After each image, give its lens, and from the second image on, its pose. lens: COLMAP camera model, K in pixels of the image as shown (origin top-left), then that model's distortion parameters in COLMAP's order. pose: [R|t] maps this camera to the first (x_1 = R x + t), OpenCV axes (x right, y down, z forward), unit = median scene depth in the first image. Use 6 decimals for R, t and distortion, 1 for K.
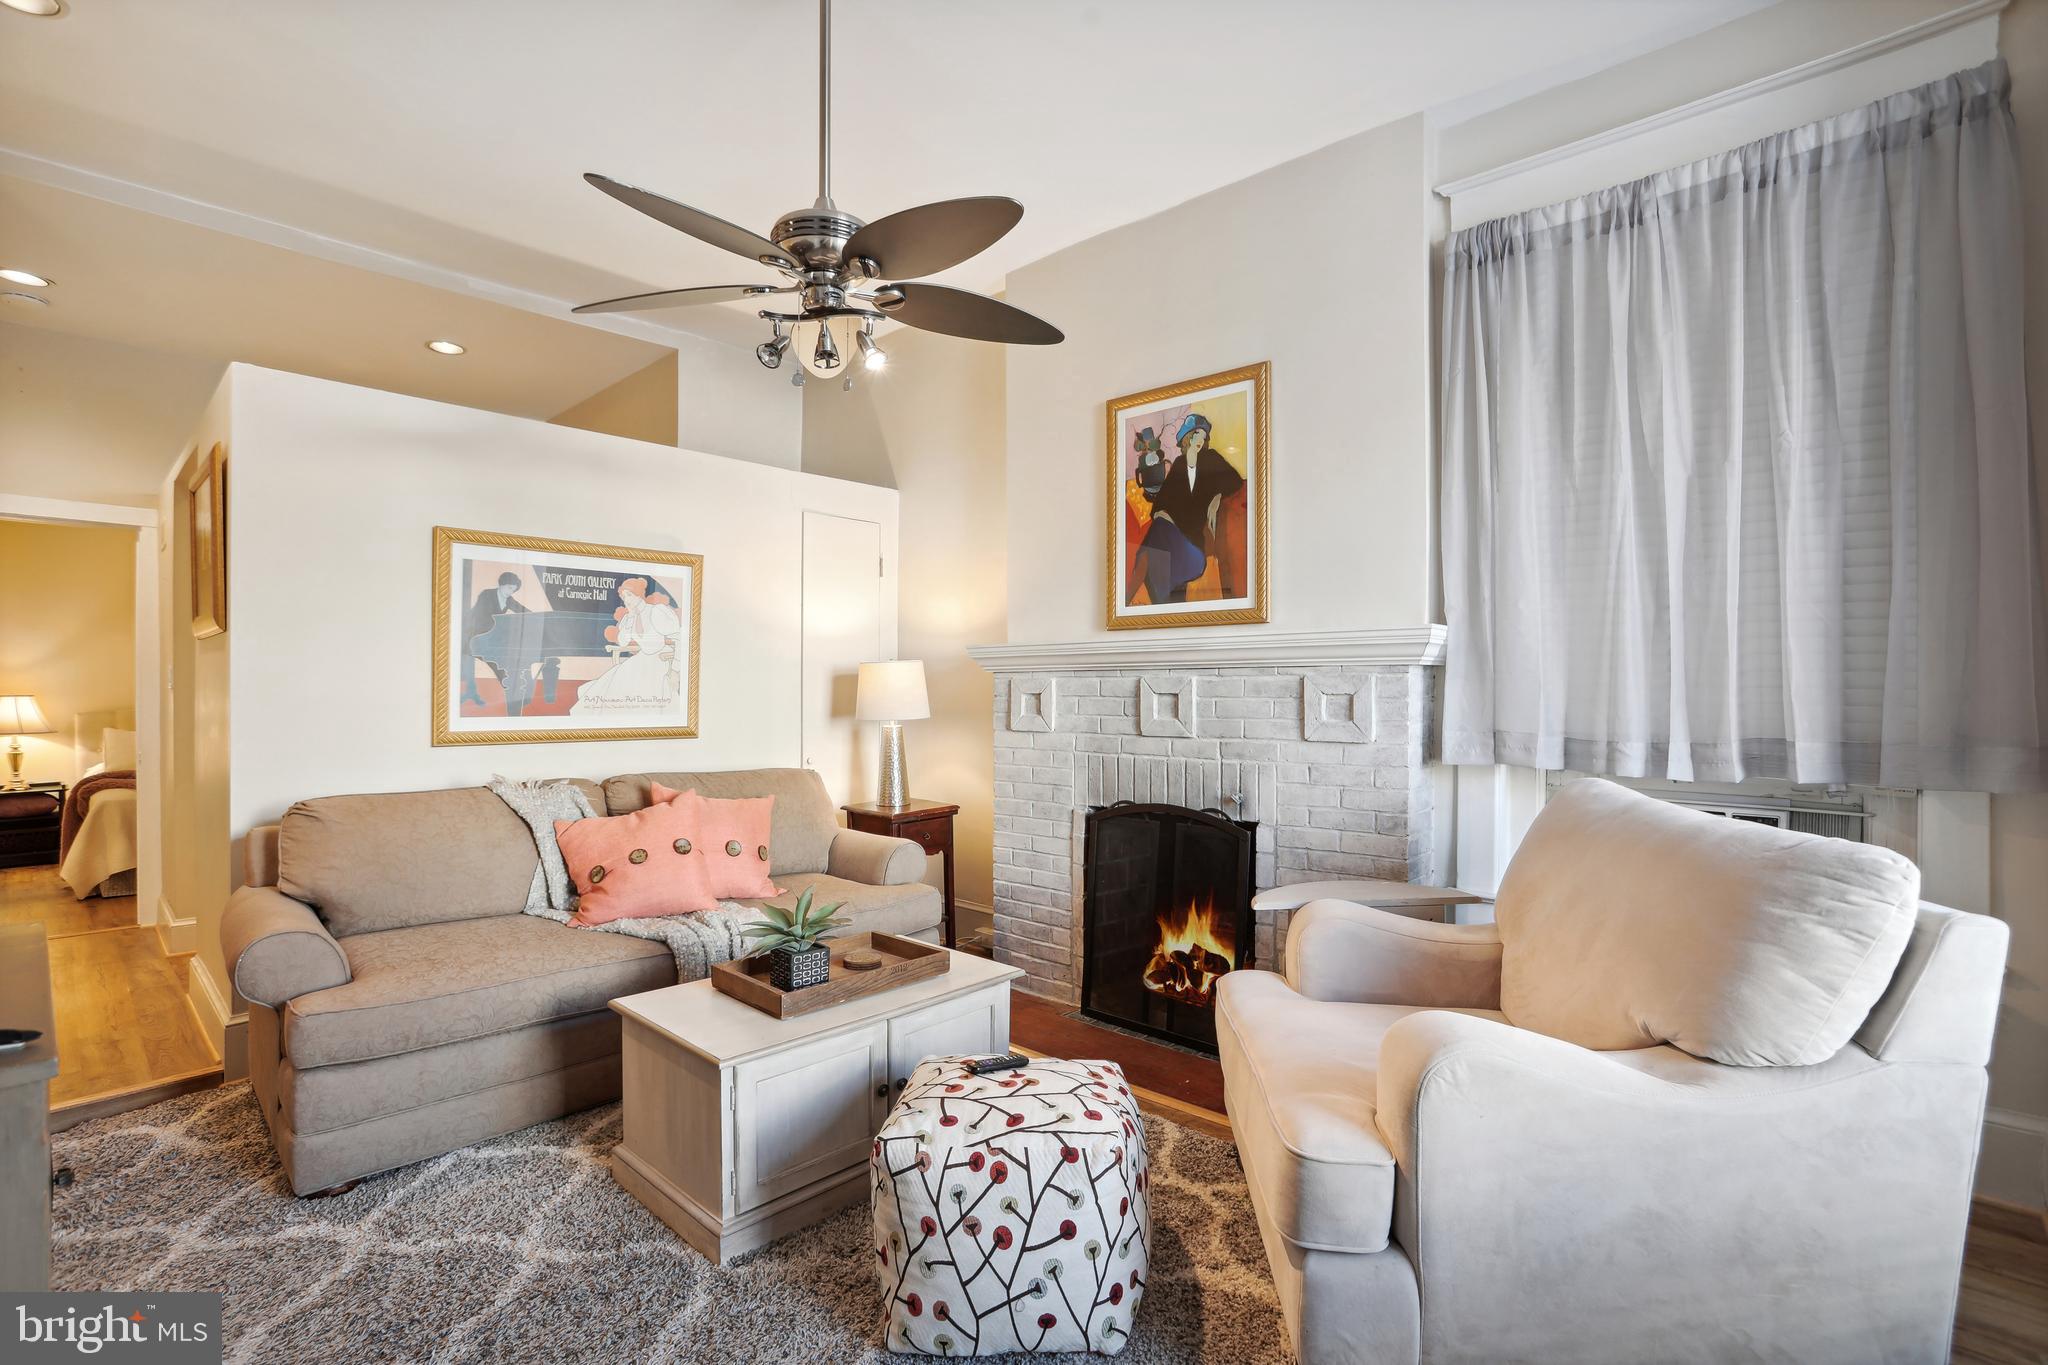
lens RADIAL K [[963.7, 0, 1024.0], [0, 963.7, 676.1], [0, 0, 1]] dist [-0.055200, 0.024976]
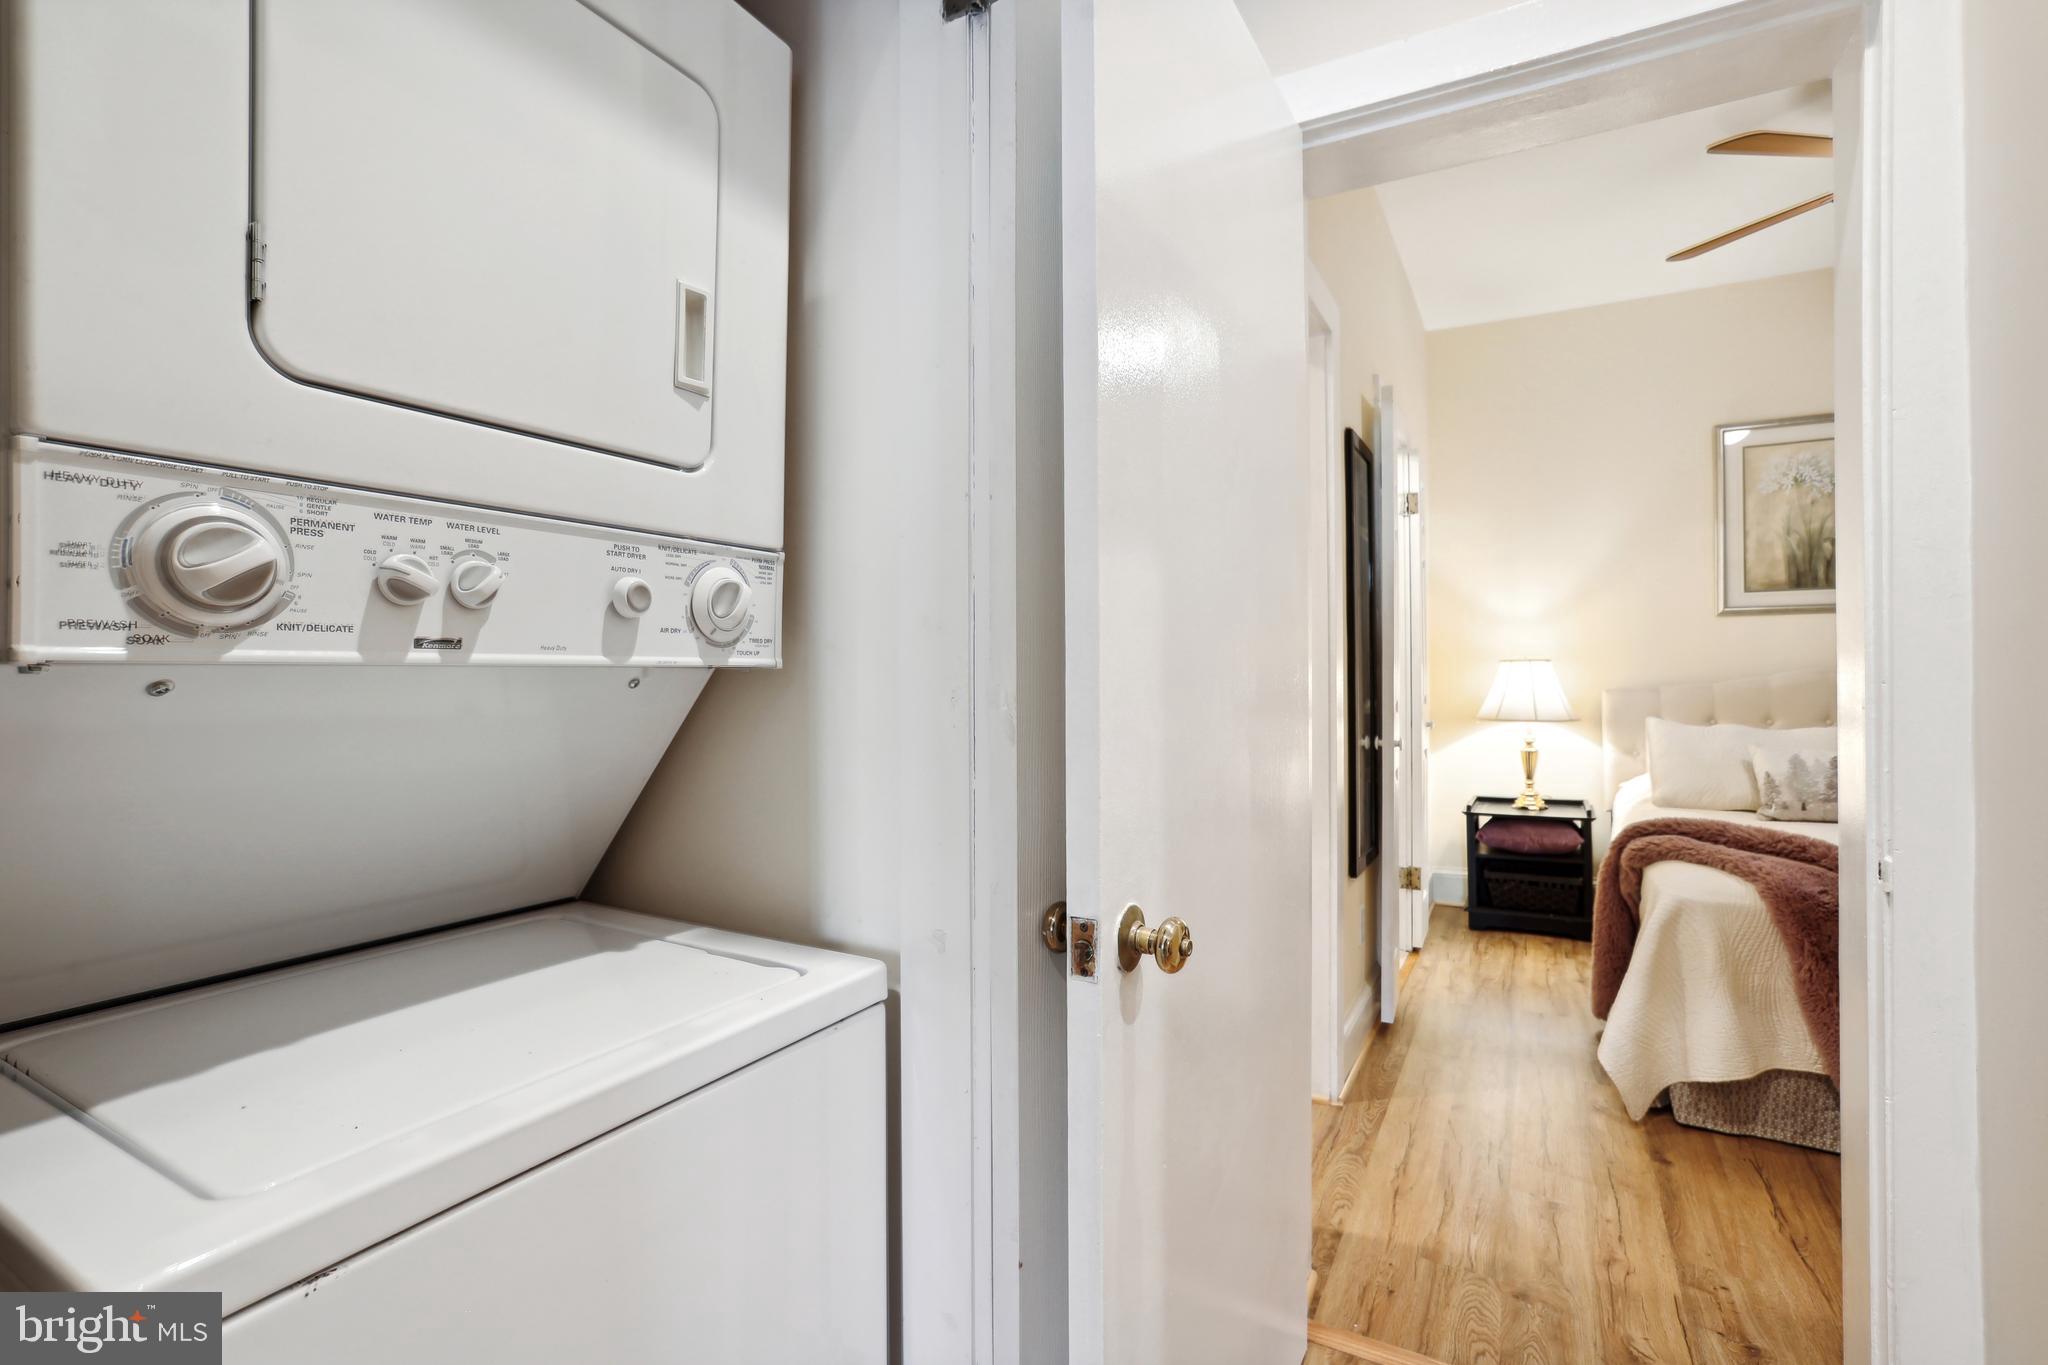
lens RADIAL K [[963.7, 0, 1024.0], [0, 963.7, 676.1], [0, 0, 1]] dist [-0.055200, 0.024976]
pose [[0.249416, 0.010485, -0.968340, -0.722196], [0.017589, 0.999727, 0.015355, 0.021008], [0.968237, -0.020862, 0.249164, 0.677702]]
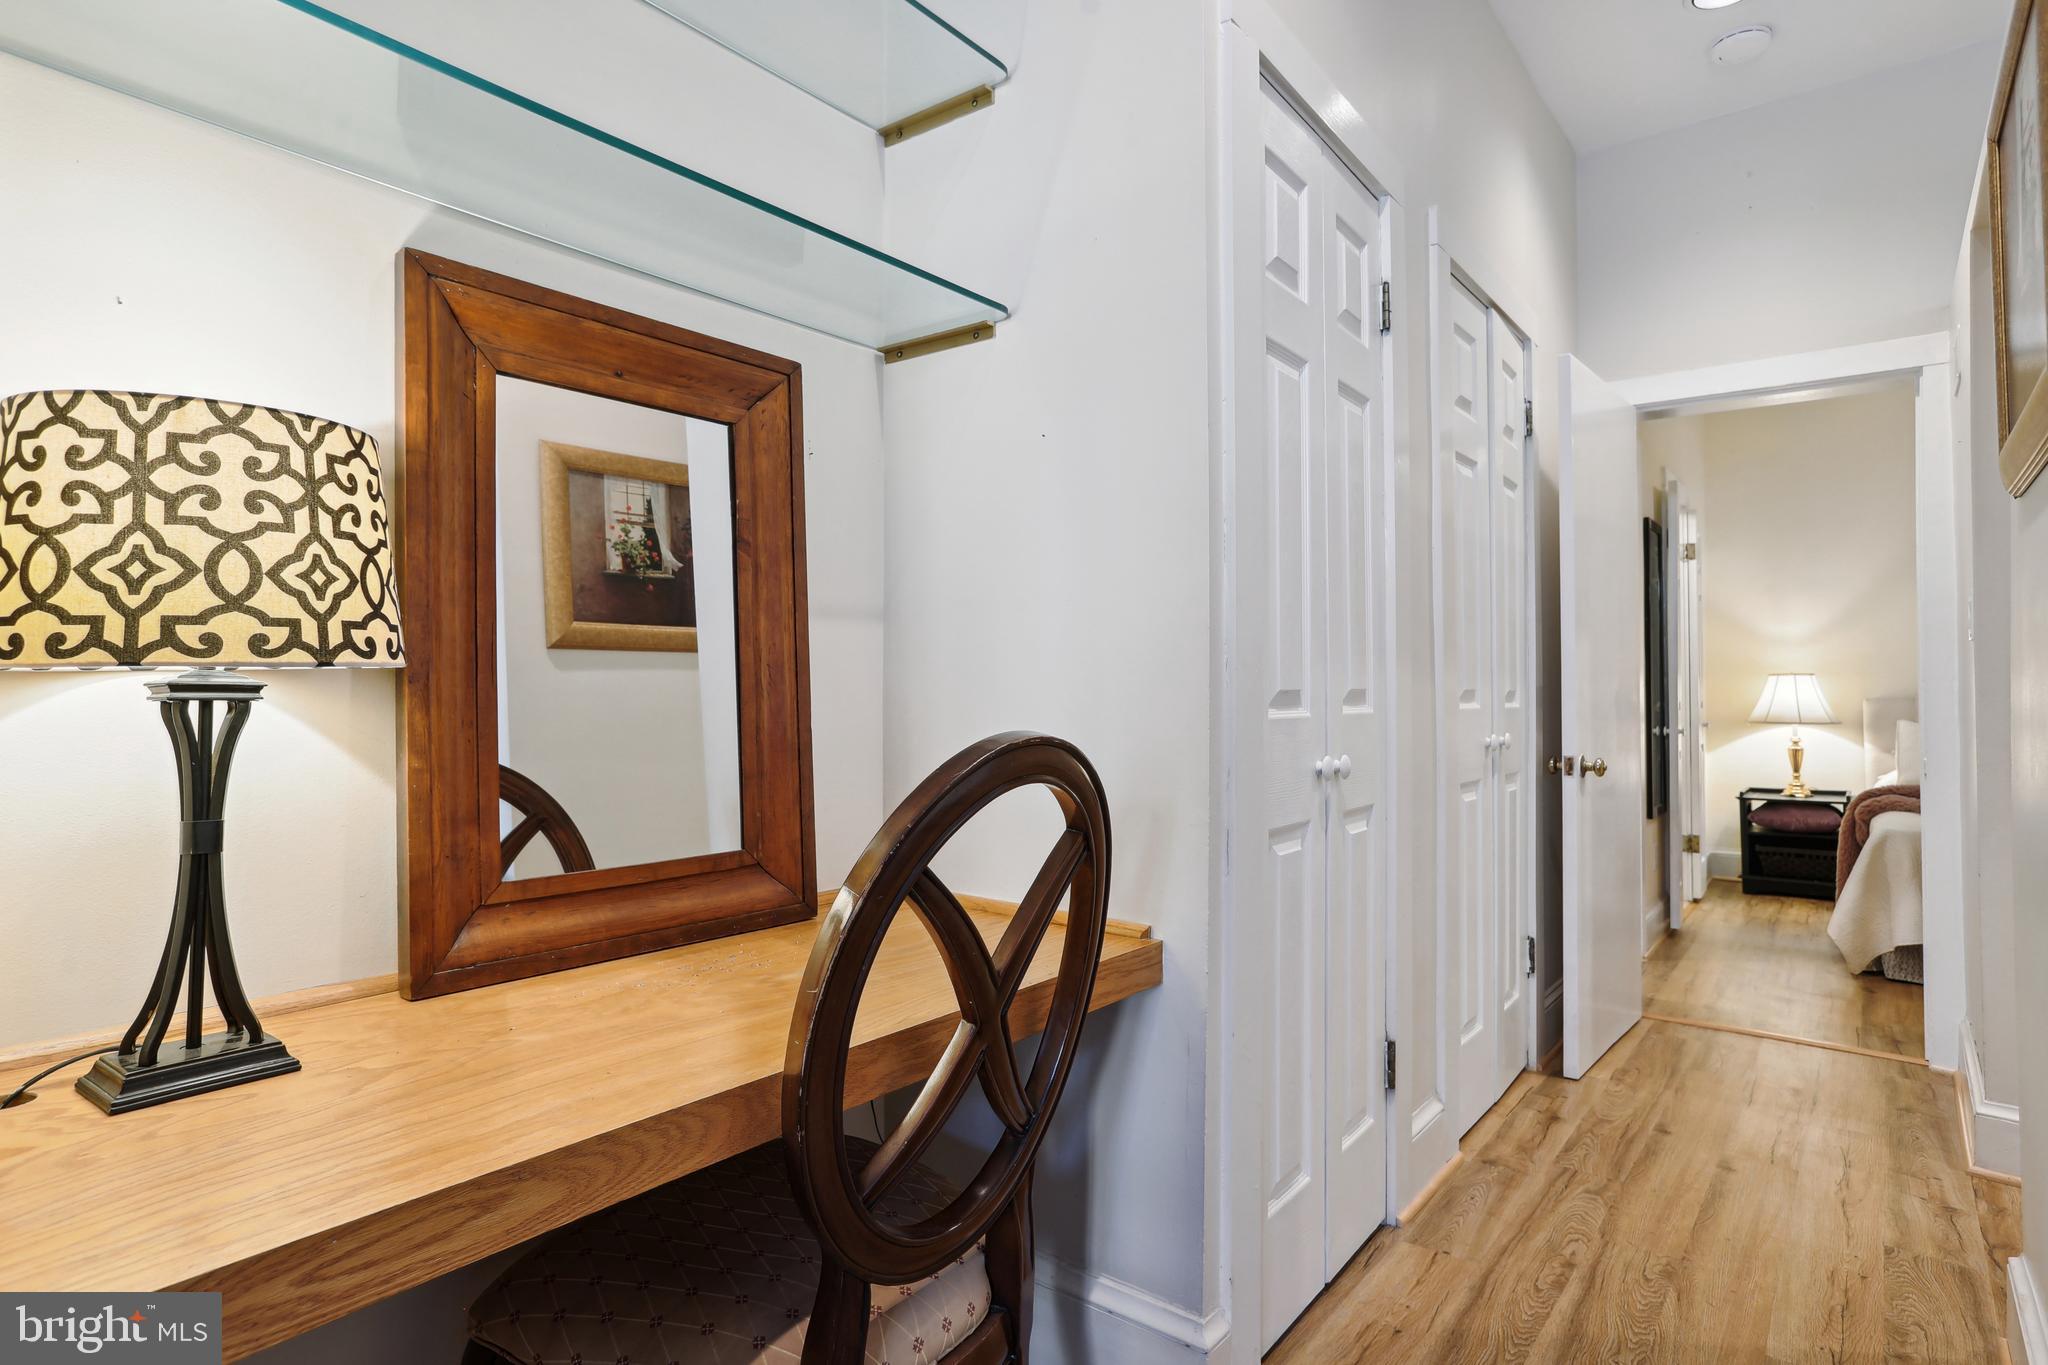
lens RADIAL K [[1078.7, 0, 1062.4], [0, 1078.7, 688.4], [0, 0, 1]] dist [-0.001411, 0.000355]
pose [[0.110141, -0.001230, -0.993915, -0.339531], [0.016519, 0.999863, 0.000593, 0.028561], [0.993779, -0.016484, 0.110146, 0.393018]]
